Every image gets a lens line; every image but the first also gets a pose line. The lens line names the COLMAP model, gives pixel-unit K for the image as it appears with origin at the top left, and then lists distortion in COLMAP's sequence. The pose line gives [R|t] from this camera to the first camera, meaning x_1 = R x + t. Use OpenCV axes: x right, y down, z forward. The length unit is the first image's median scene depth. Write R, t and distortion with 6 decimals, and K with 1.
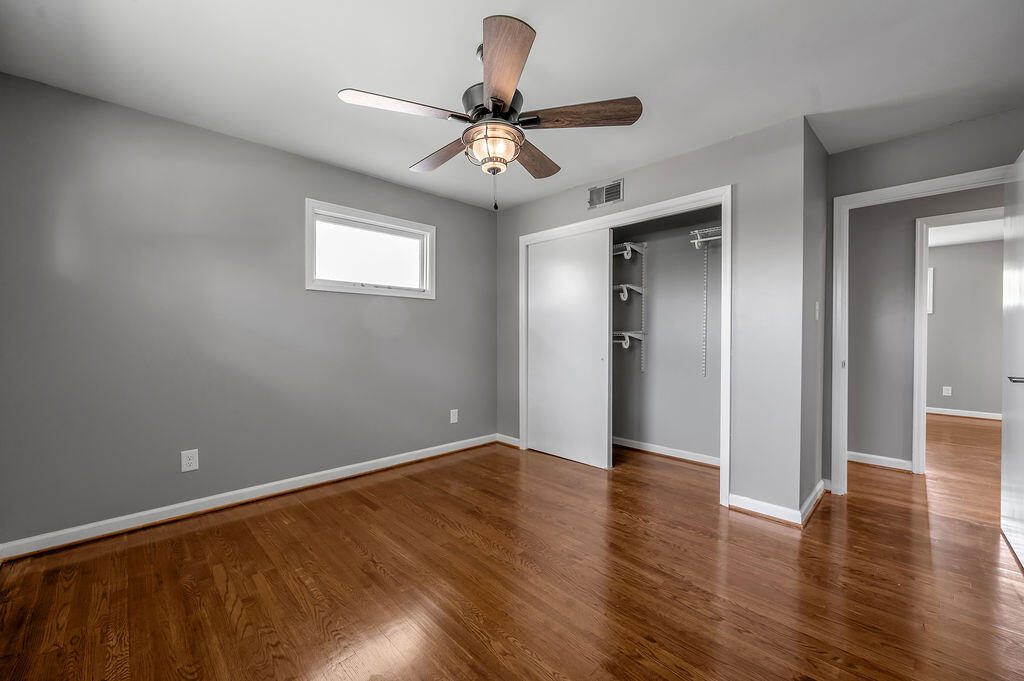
lens RADIAL K [[413.8, 0, 511.3], [0, 413.8, 342.2], [0, 0, 1]] dist [-0.001675, 0.000116]
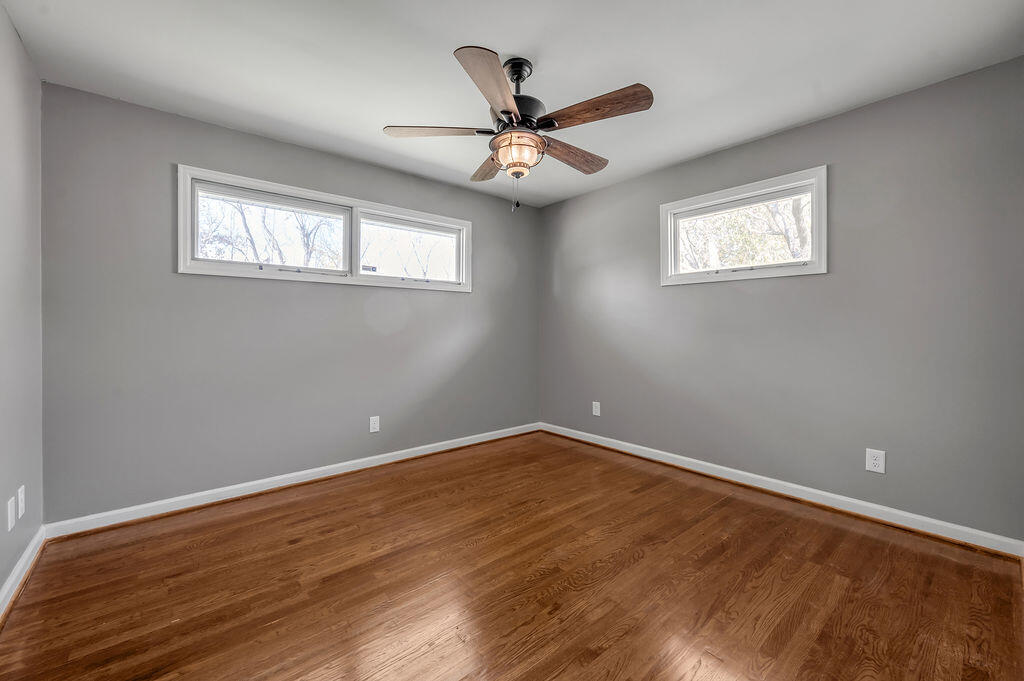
lens RADIAL K [[413.8, 0, 511.5], [0, 413.8, 329.7], [0, 0, 1]] dist [-0.001675, 0.000116]
pose [[-0.075076, 0.000251, -0.997178, 0.702357], [-0.016634, 0.999861, 0.001504, -0.003676], [0.997039, 0.016700, -0.075061, 0.727010]]
